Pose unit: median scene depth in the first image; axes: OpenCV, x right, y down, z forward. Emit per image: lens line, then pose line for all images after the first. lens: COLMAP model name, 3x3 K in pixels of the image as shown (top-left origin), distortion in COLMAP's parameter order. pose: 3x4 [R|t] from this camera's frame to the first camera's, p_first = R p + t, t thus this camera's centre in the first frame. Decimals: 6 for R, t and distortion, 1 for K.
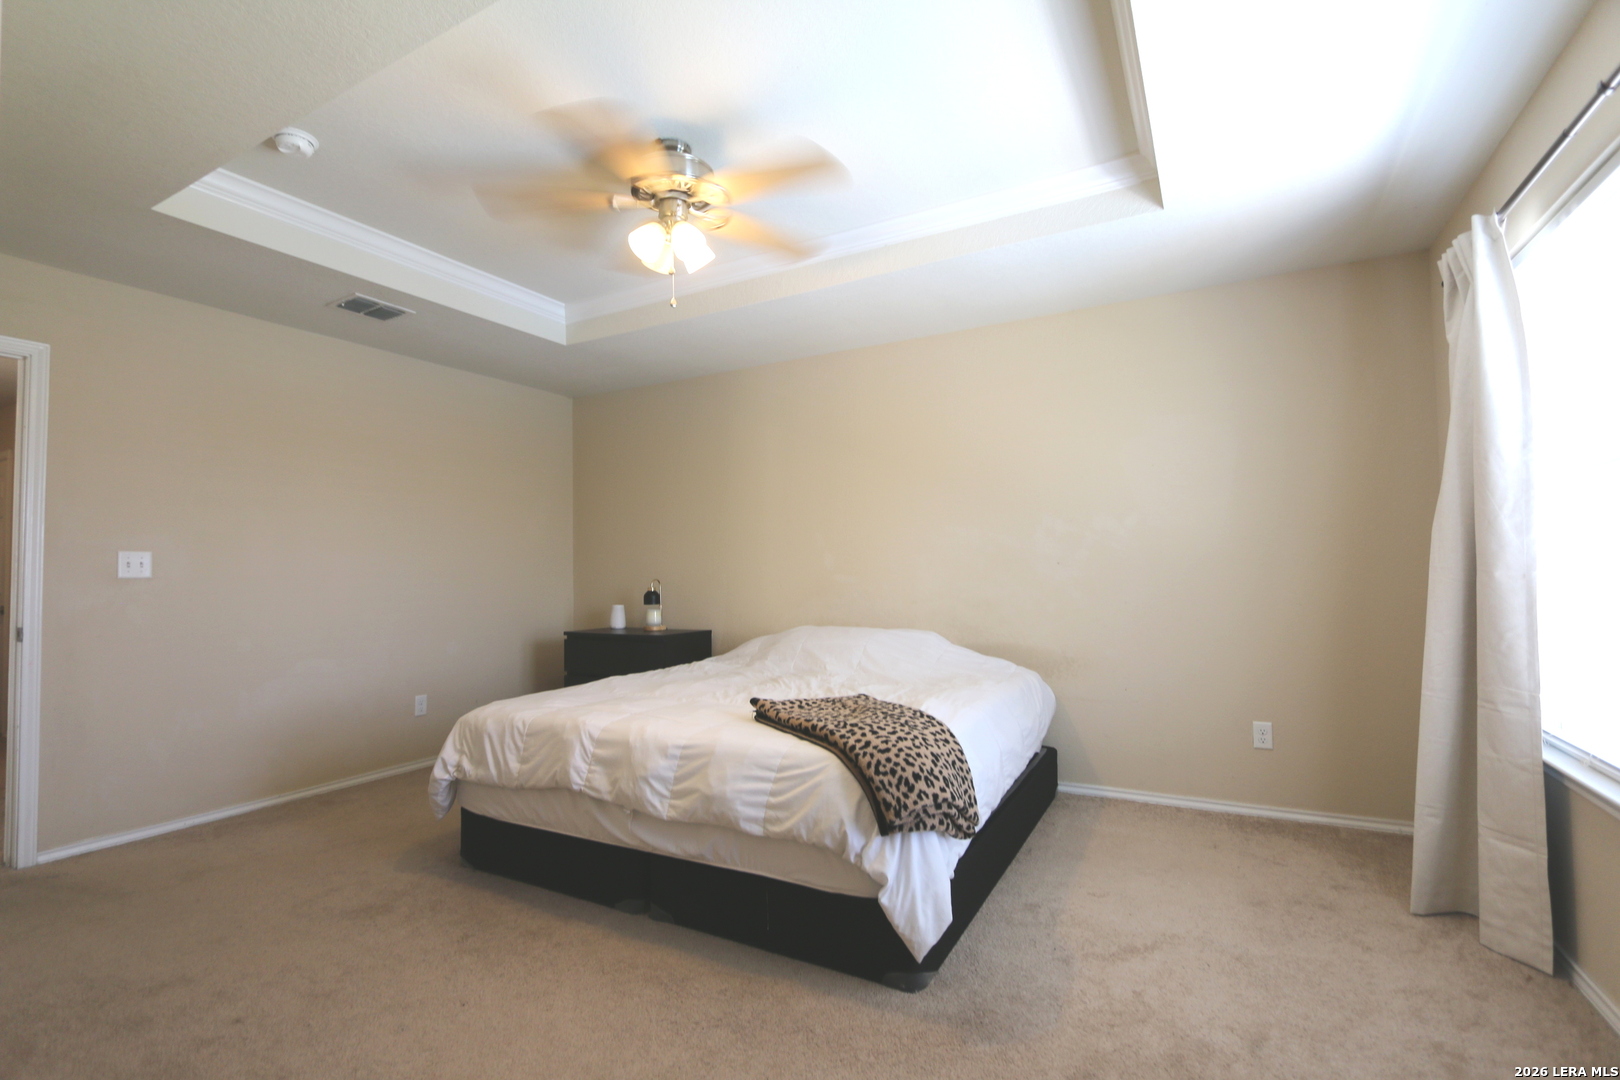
lens RADIAL K [[740.0, 0, 797.9], [0, 740.0, 545.4], [0, 0, 1]] dist [-0.016367, 0.000167]
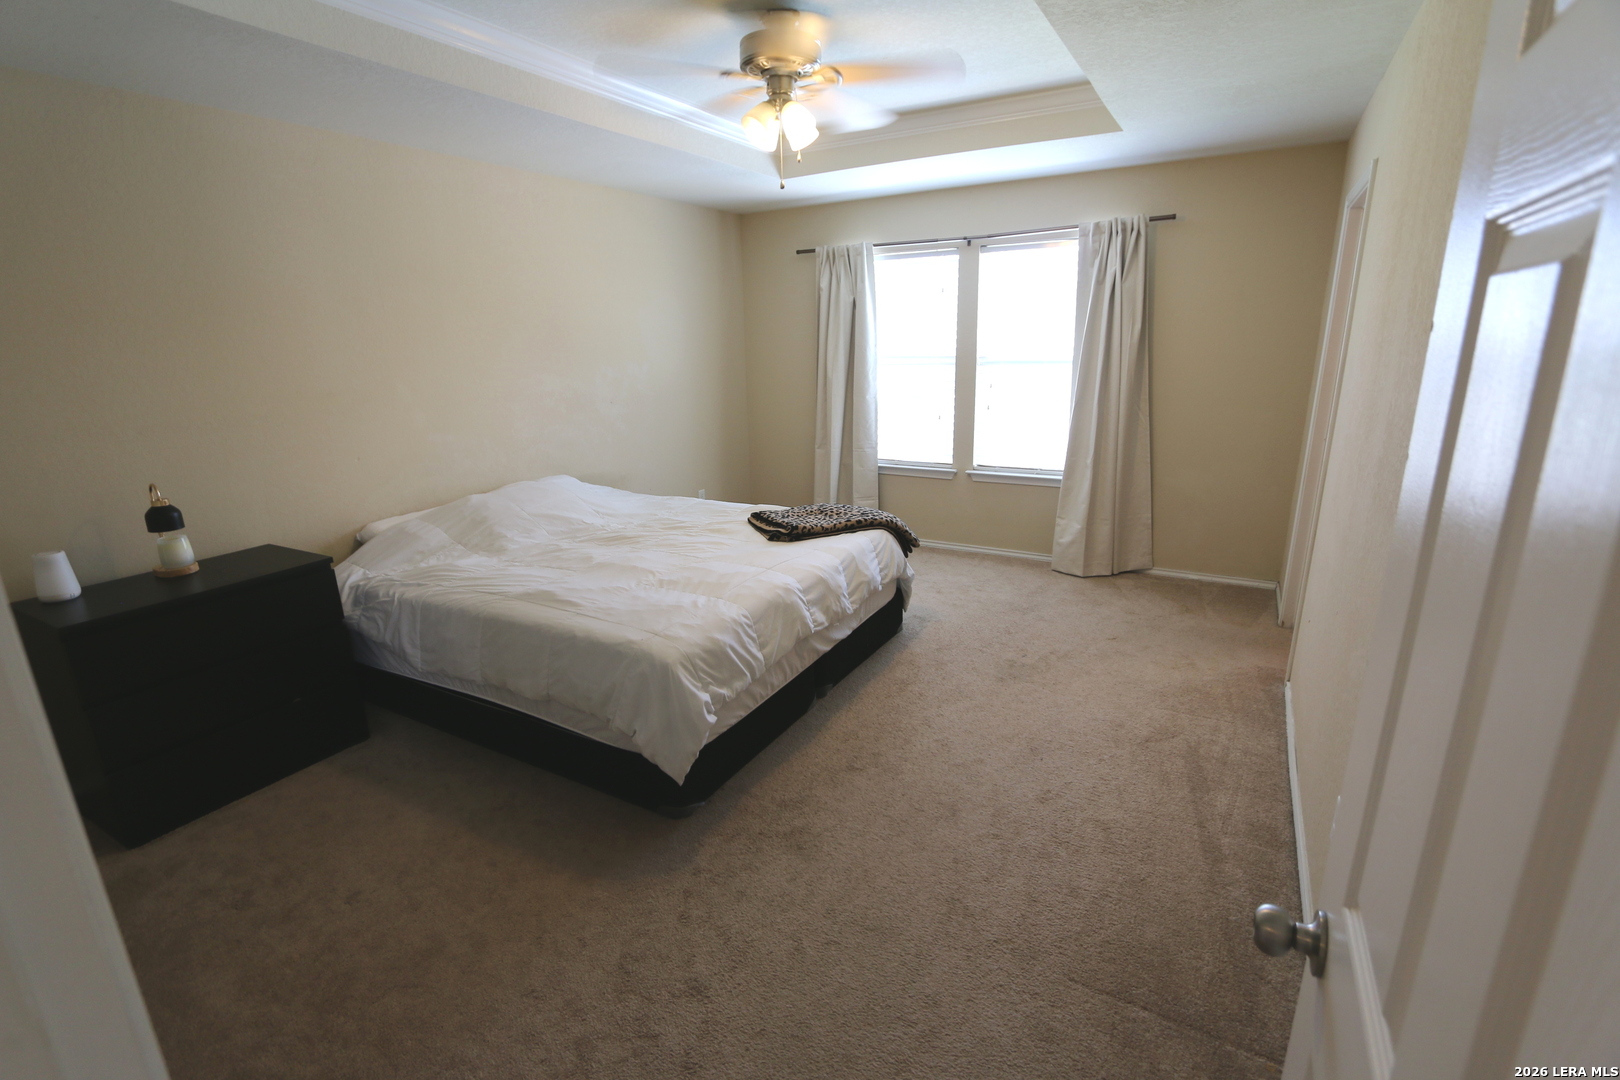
lens RADIAL K [[740.0, 0, 797.9], [0, 740.0, 545.4], [0, 0, 1]] dist [-0.016367, 0.000167]
pose [[0.022097, -0.261827, 0.964862, -1.387816], [-0.010625, 0.964981, 0.262103, -0.112670], [-0.999699, -0.016043, 0.018542, 0.989646]]
